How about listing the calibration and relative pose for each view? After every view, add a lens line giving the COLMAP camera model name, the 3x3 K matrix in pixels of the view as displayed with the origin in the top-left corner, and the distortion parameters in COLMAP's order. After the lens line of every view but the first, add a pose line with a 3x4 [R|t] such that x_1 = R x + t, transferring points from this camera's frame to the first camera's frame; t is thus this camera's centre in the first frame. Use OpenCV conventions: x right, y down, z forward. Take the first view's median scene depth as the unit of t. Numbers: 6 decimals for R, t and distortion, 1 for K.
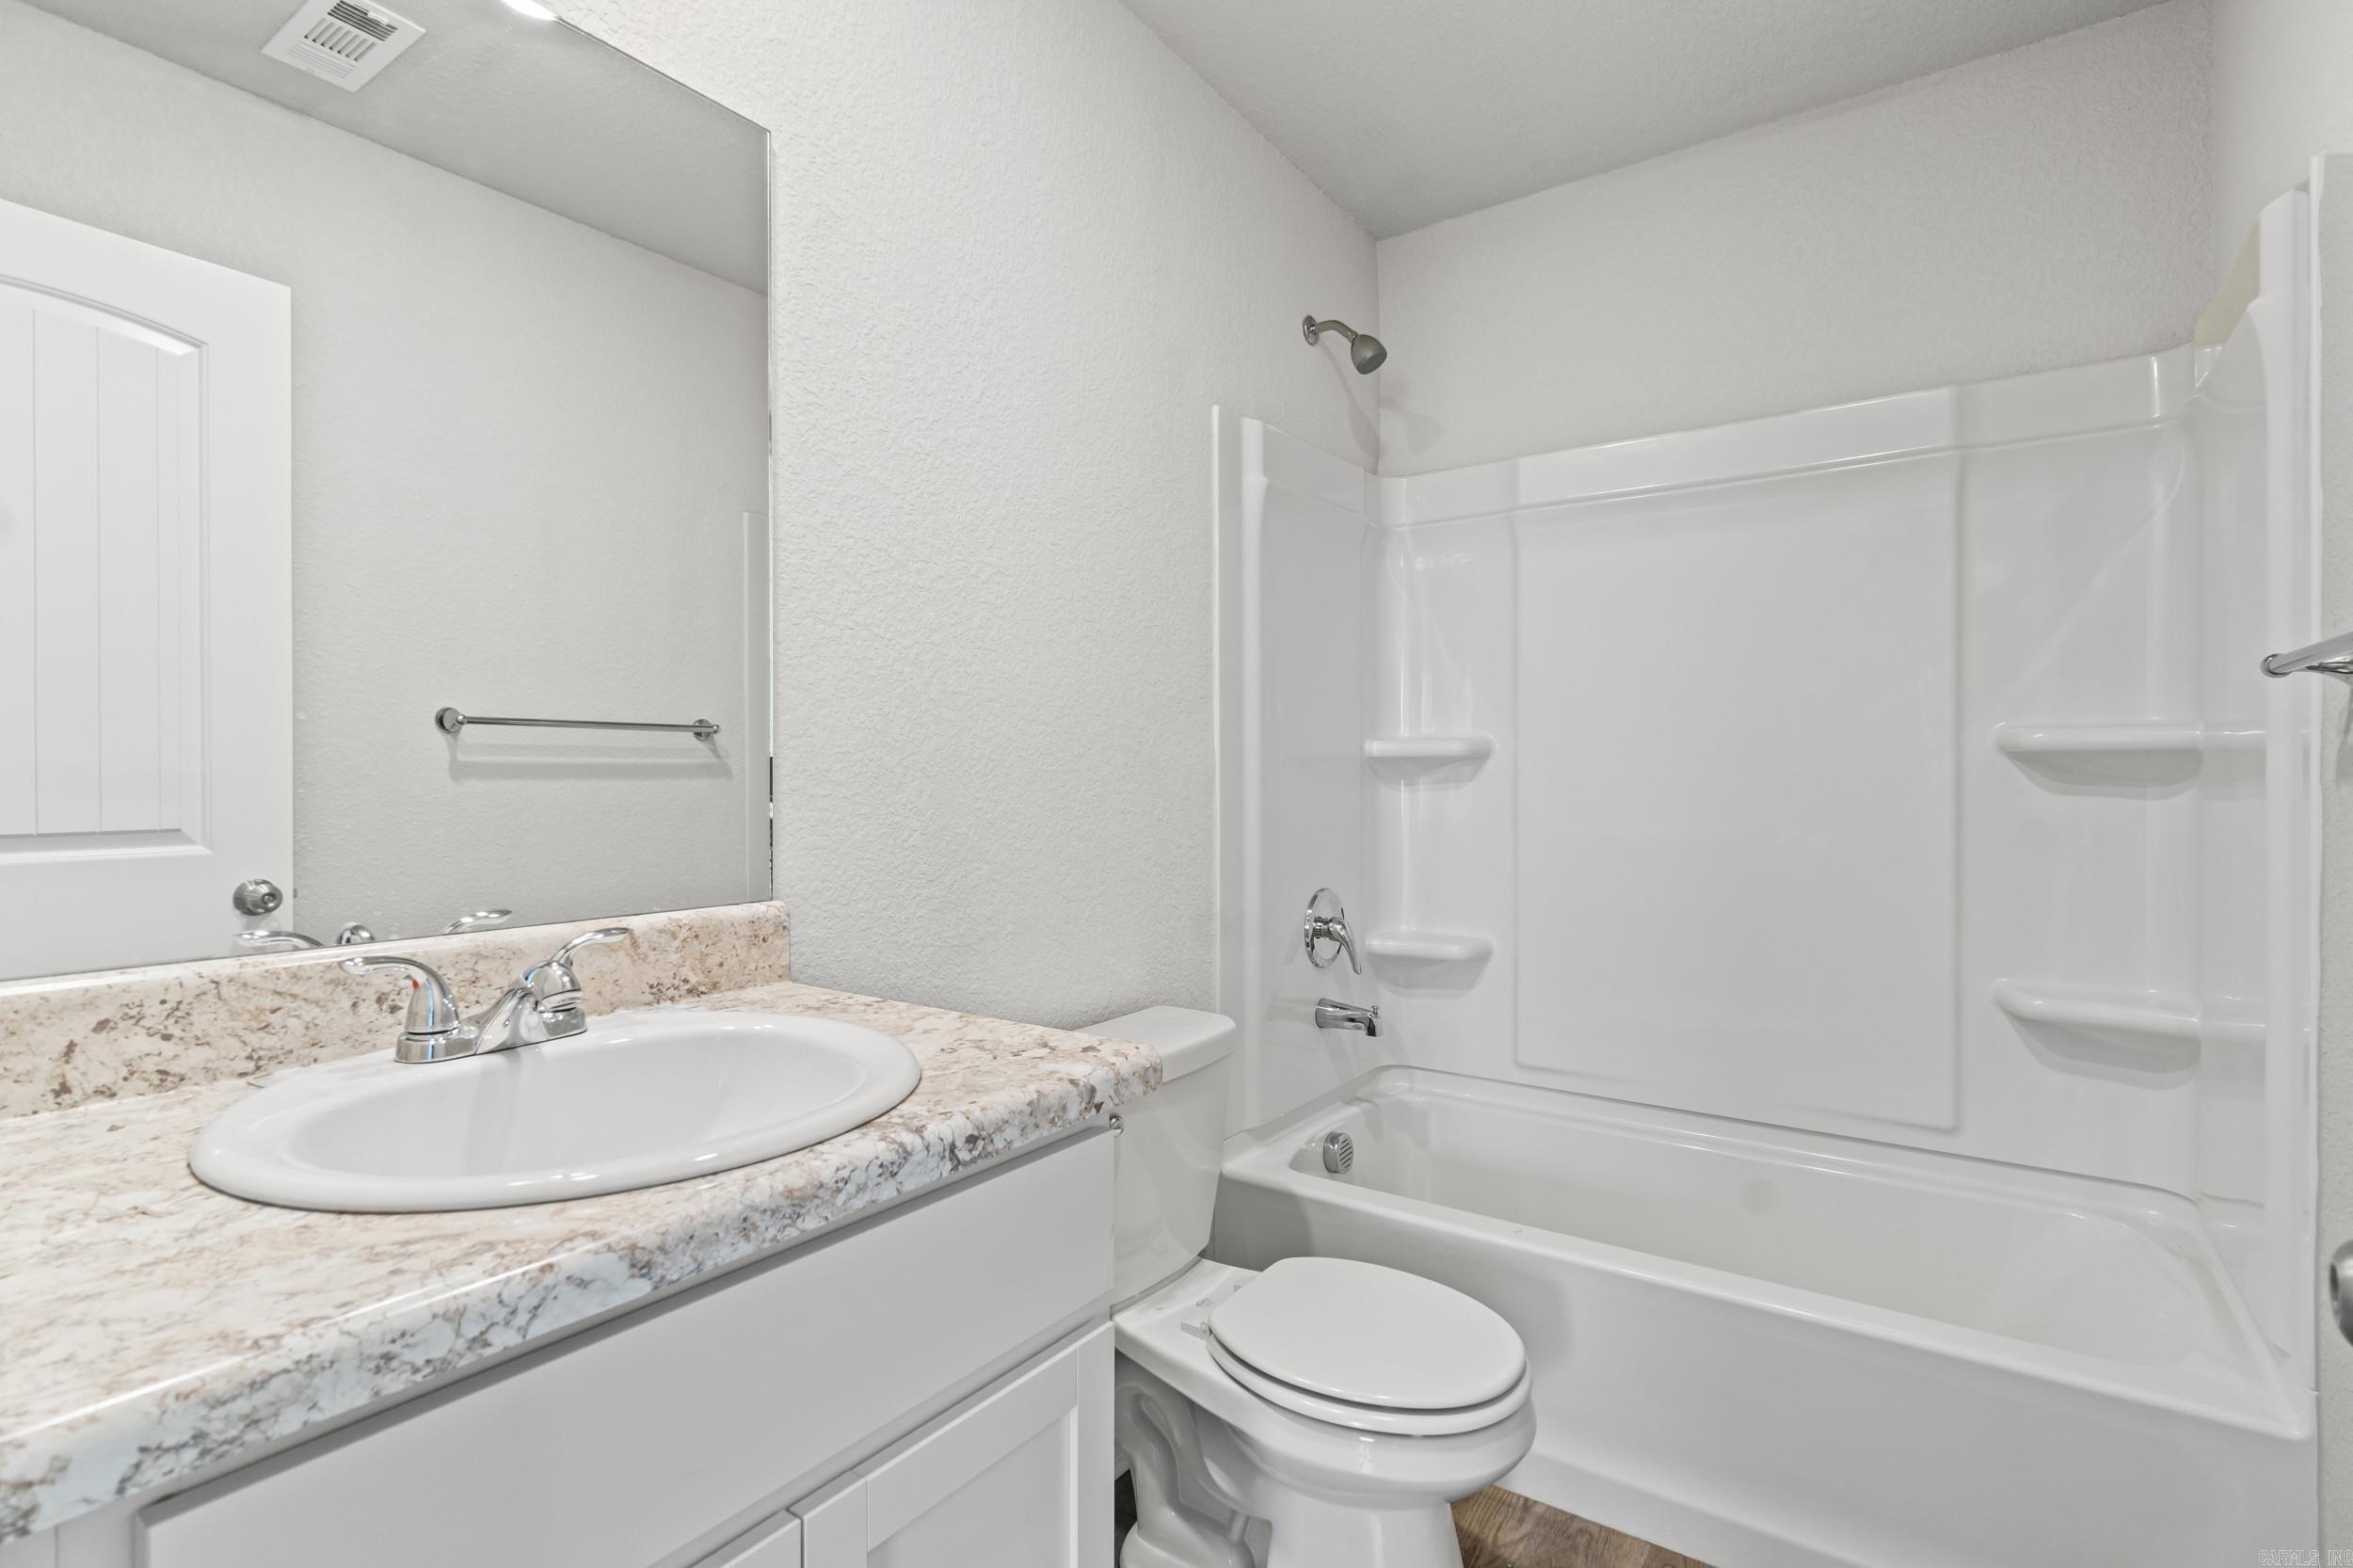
lens RADIAL K [[1131.4, 0, 1161.7], [0, 1131.4, 767.3], [0, 0, 1]] dist [-0.014441, 0.004745]
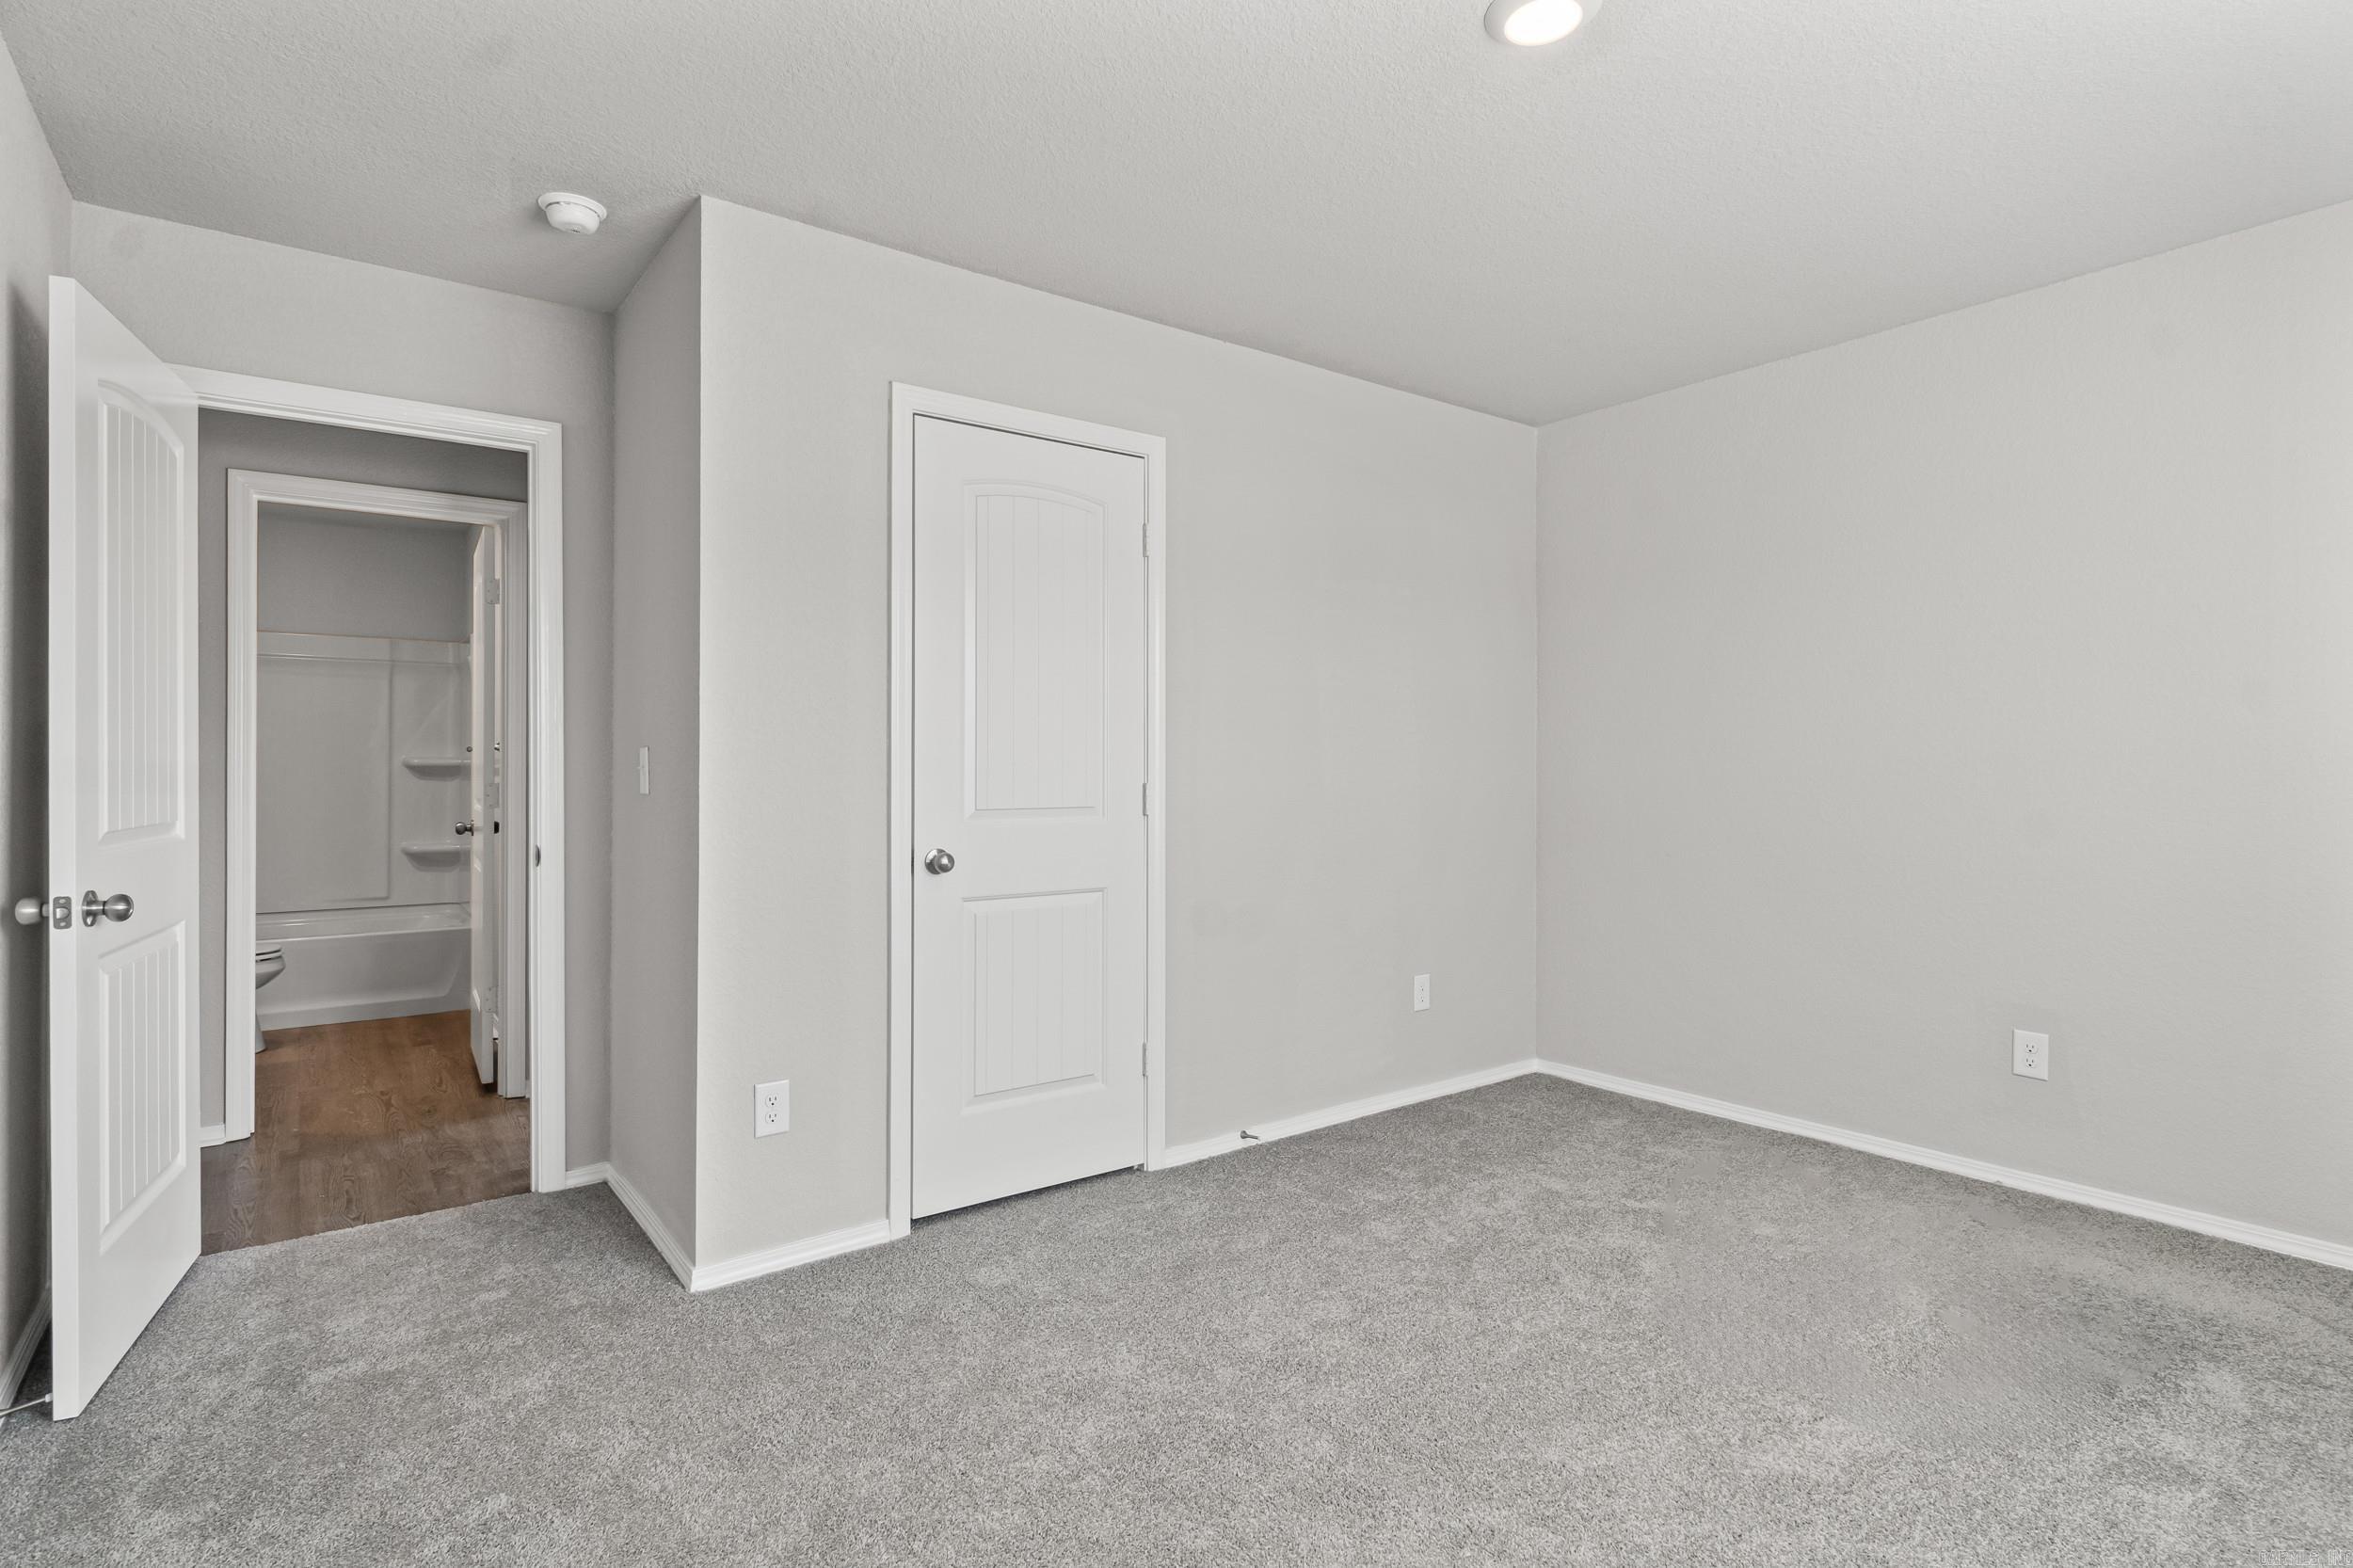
lens RADIAL K [[1131.4, 0, 1161.0], [0, 1131.4, 781.9], [0, 0, 1]] dist [-0.014441, 0.004745]
pose [[0.347800, 0.001180, 0.937568, -0.352106], [-0.005624, 0.999984, 0.000828, 0.004271], [-0.937552, -0.005561, 0.347801, -0.500278]]
